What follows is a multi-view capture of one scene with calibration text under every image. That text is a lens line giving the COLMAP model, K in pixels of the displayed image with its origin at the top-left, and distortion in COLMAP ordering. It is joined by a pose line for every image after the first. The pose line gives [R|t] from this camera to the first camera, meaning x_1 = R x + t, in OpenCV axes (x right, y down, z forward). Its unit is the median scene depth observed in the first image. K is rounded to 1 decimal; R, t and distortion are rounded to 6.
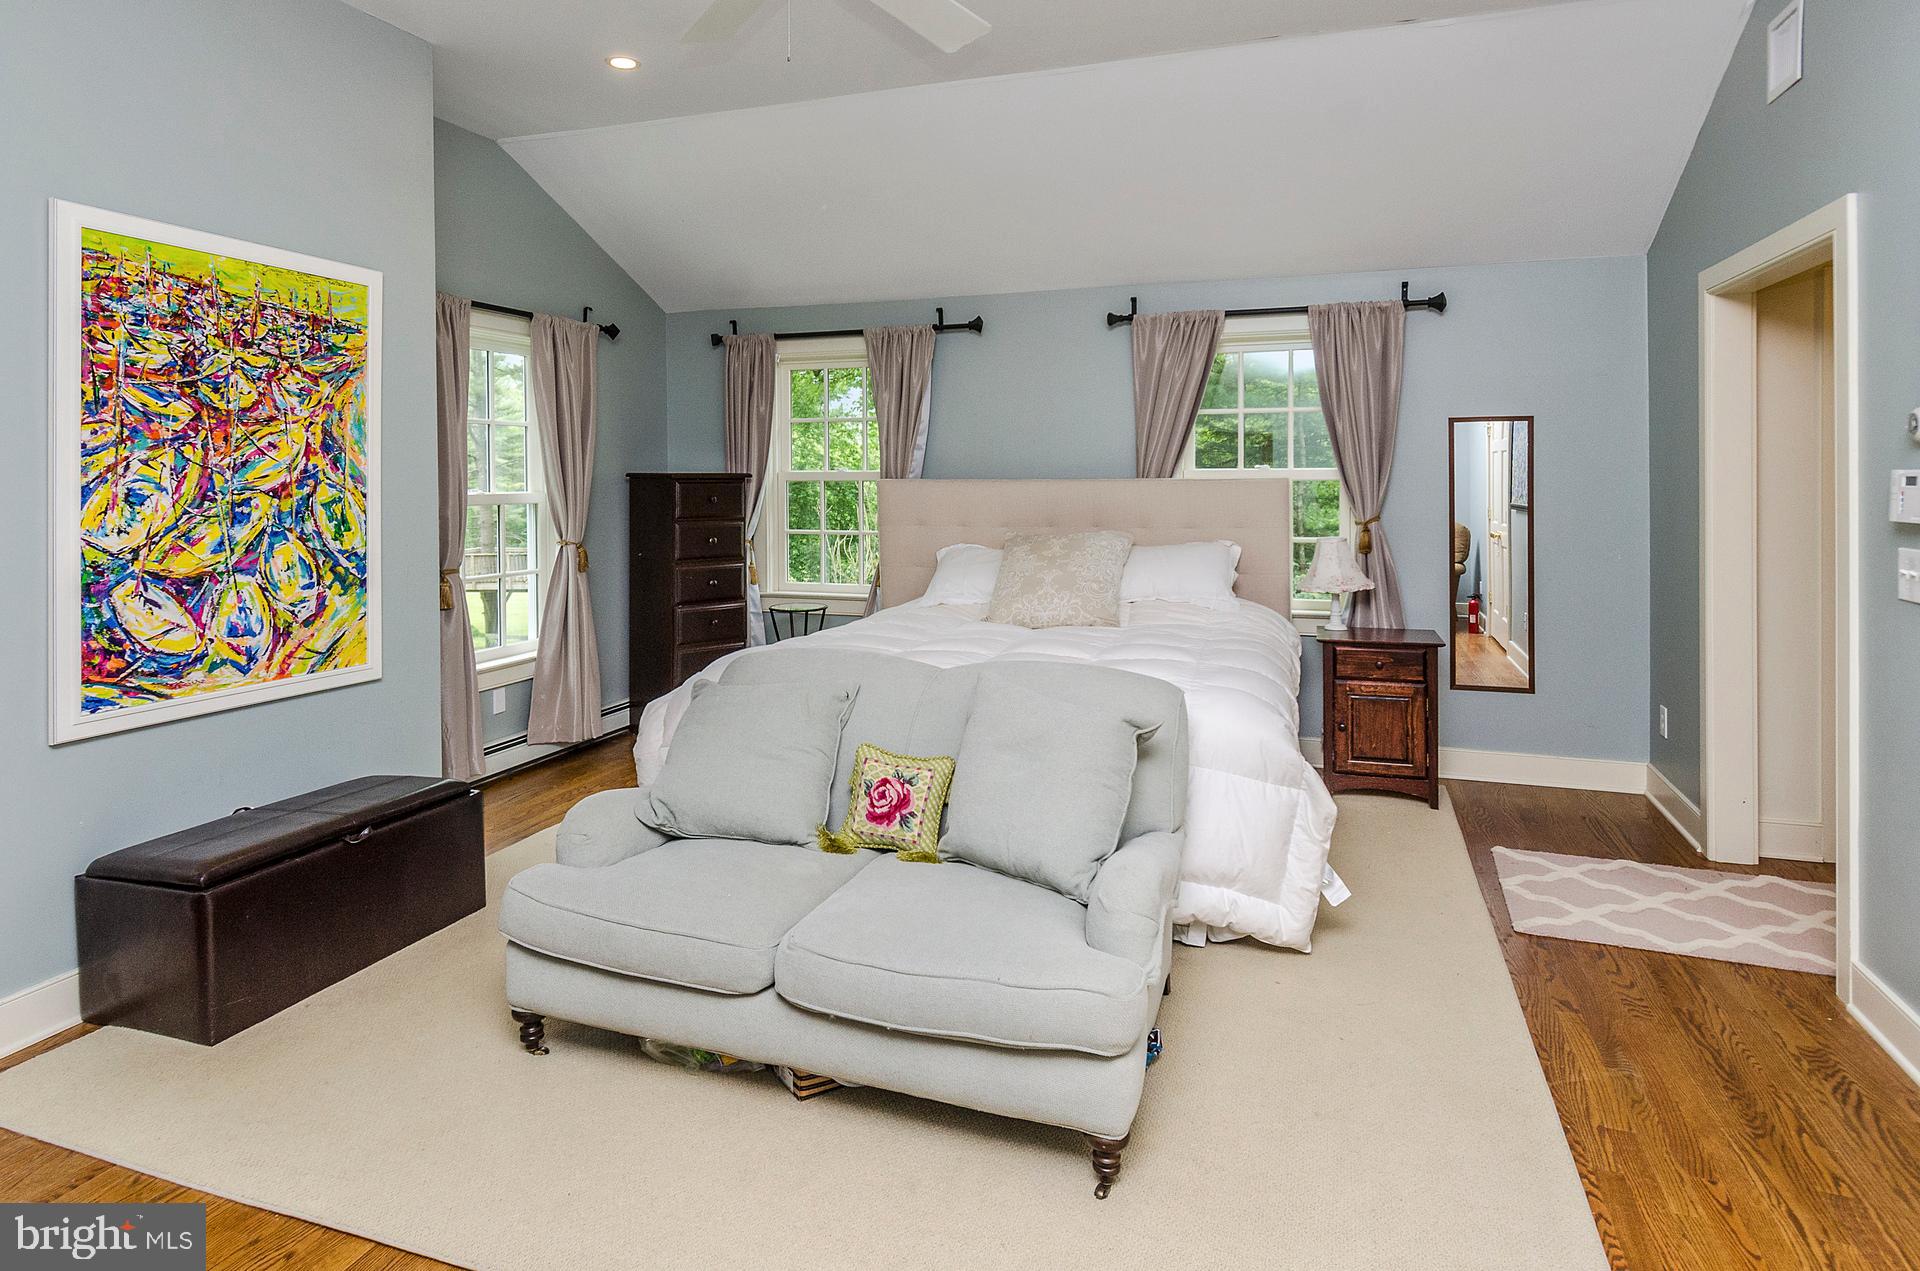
lens RADIAL K [[1069.1, 0, 959.5], [0, 1069.1, 596.7], [0, 0, 1]] dist [-0.001316, -0.008660]
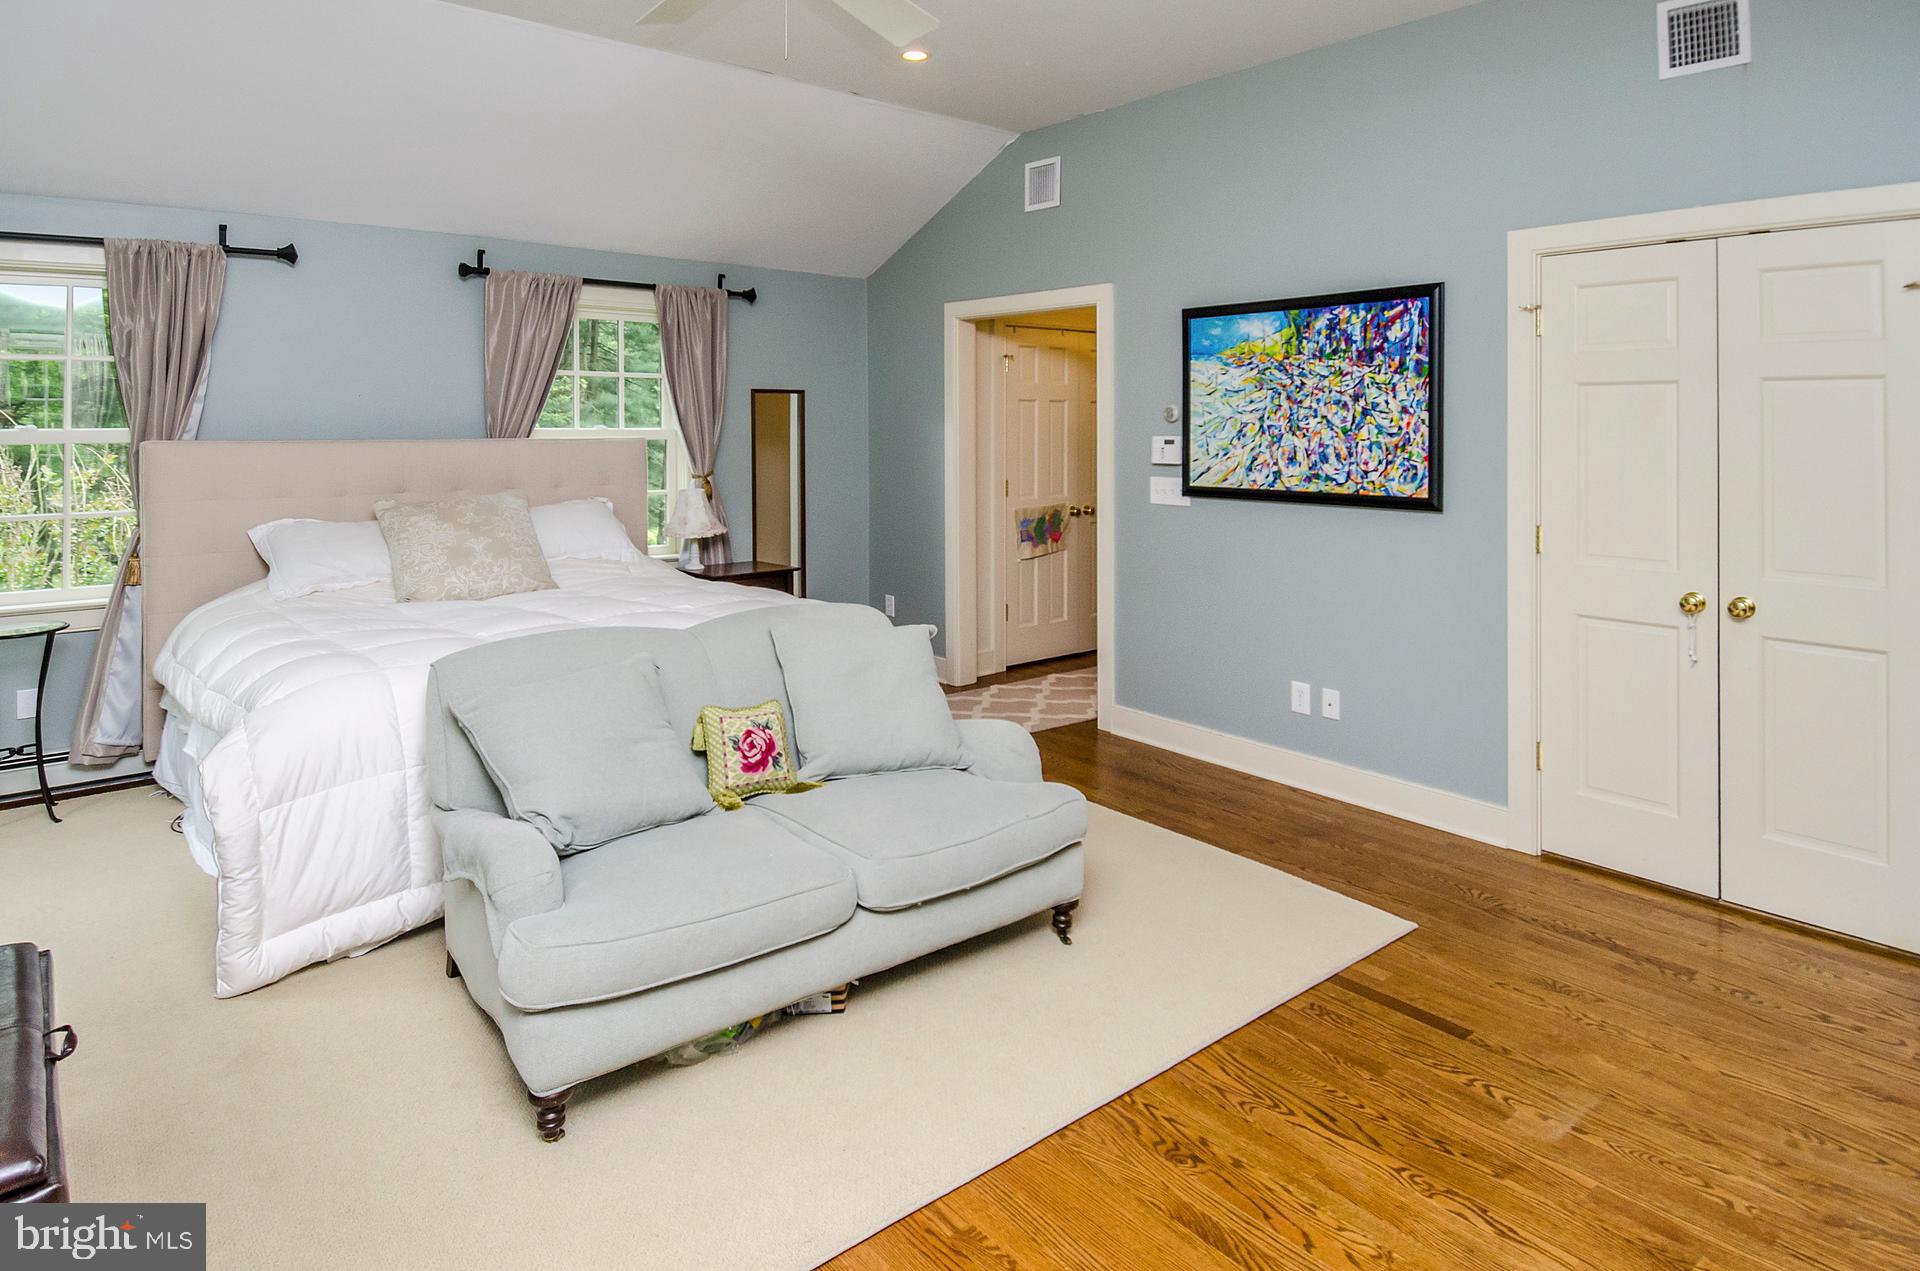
lens RADIAL K [[1060.0, 0, 896.5], [0, 1060.0, 644.2], [0, 0, 1]] dist [-0.051974, -0.002035]
pose [[0.526868, -0.159750, 0.834800, -0.785053], [0.087413, 0.987154, 0.133735, -0.036278], [-0.845440, 0.002512, 0.534064, 0.298077]]
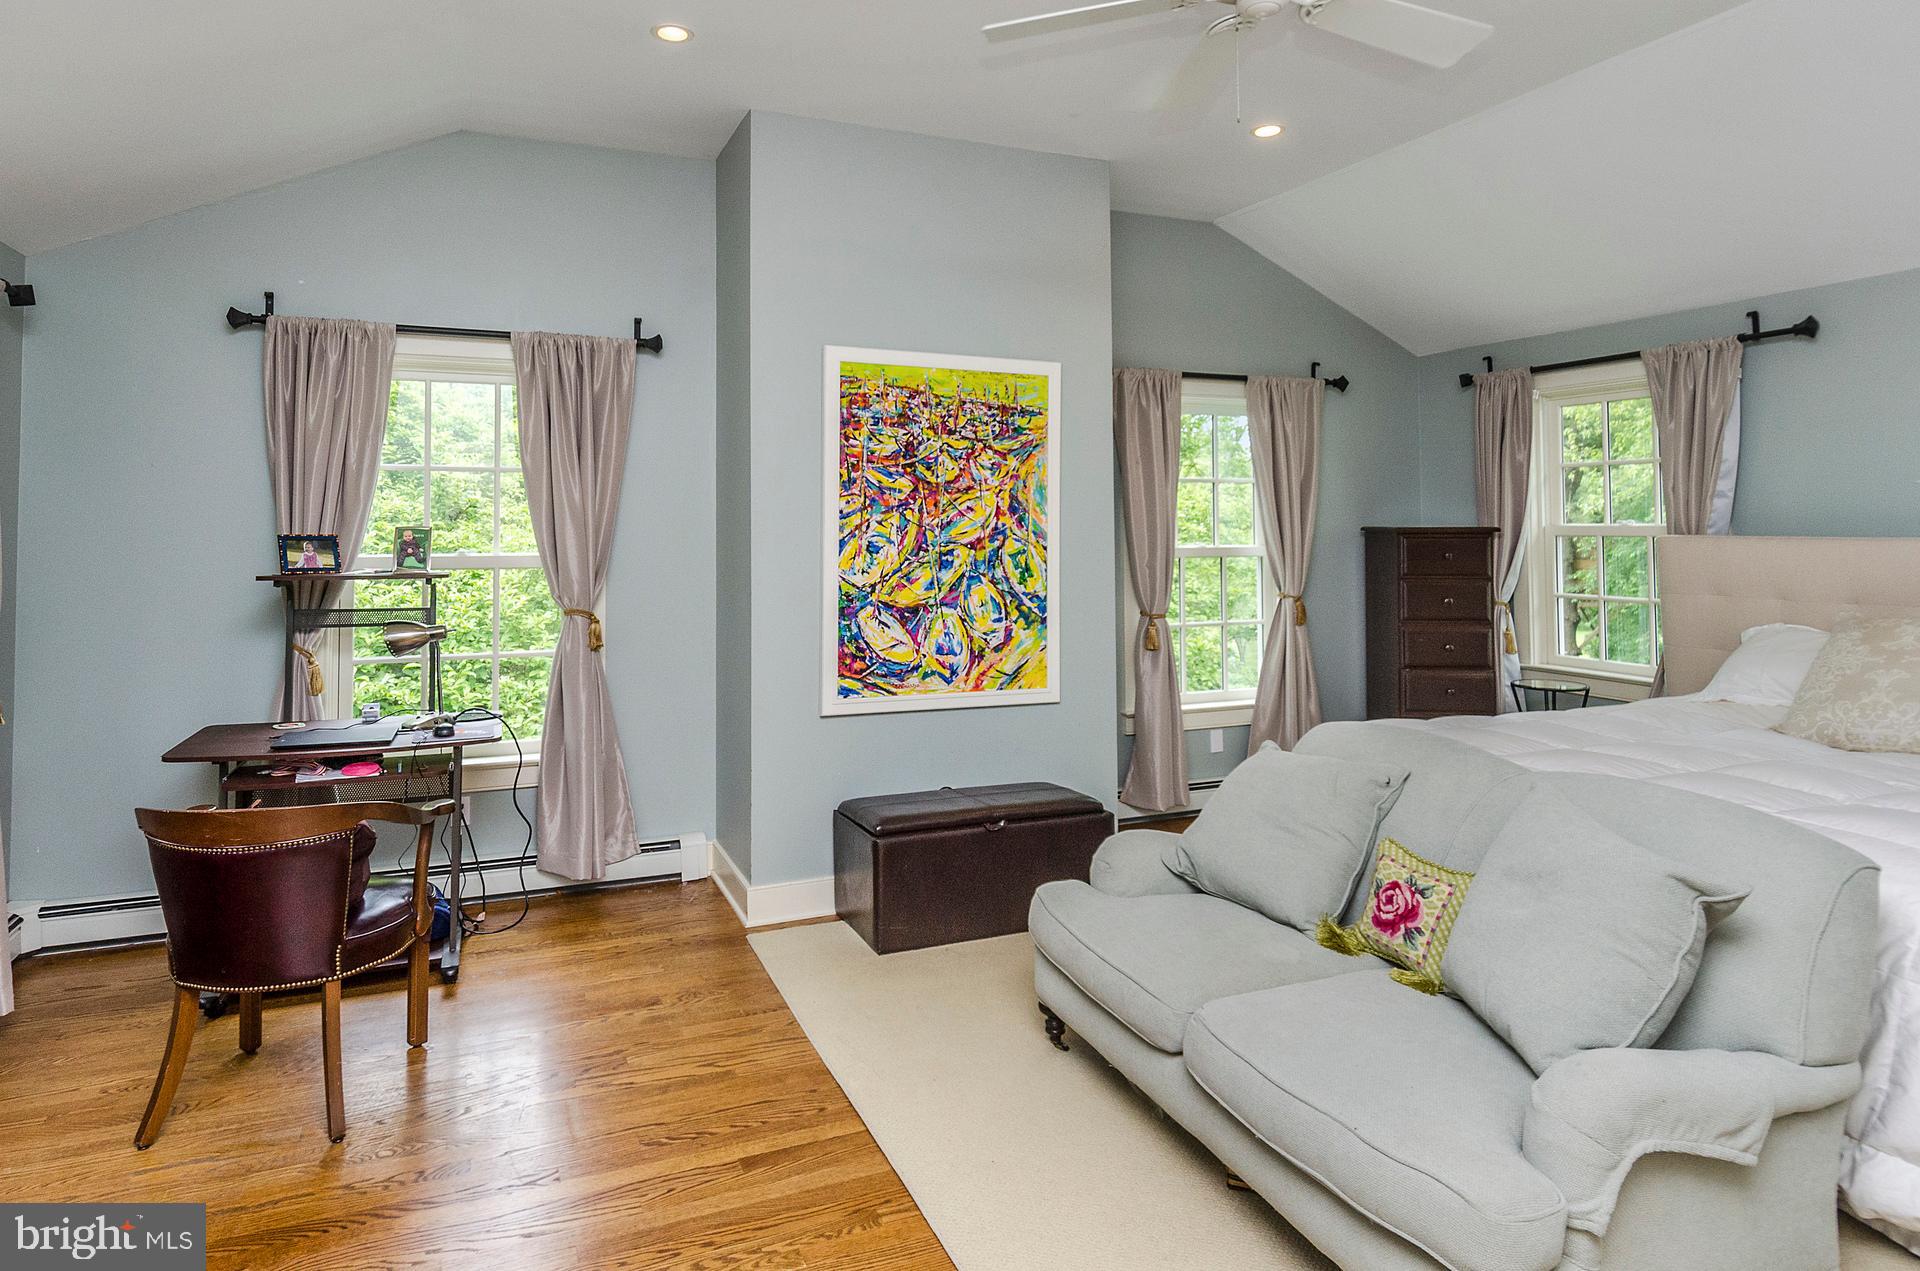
lens RADIAL K [[1077.2, 0, 906.2], [0, 1077.2, 613.8], [0, 0, 1]] dist [0.005263, -0.000670]
pose [[0.658412, 0.062457, -0.750062, 0.292071], [-0.084132, 0.996413, 0.009118, -0.021475], [0.747941, 0.057101, 0.661305, 0.094131]]
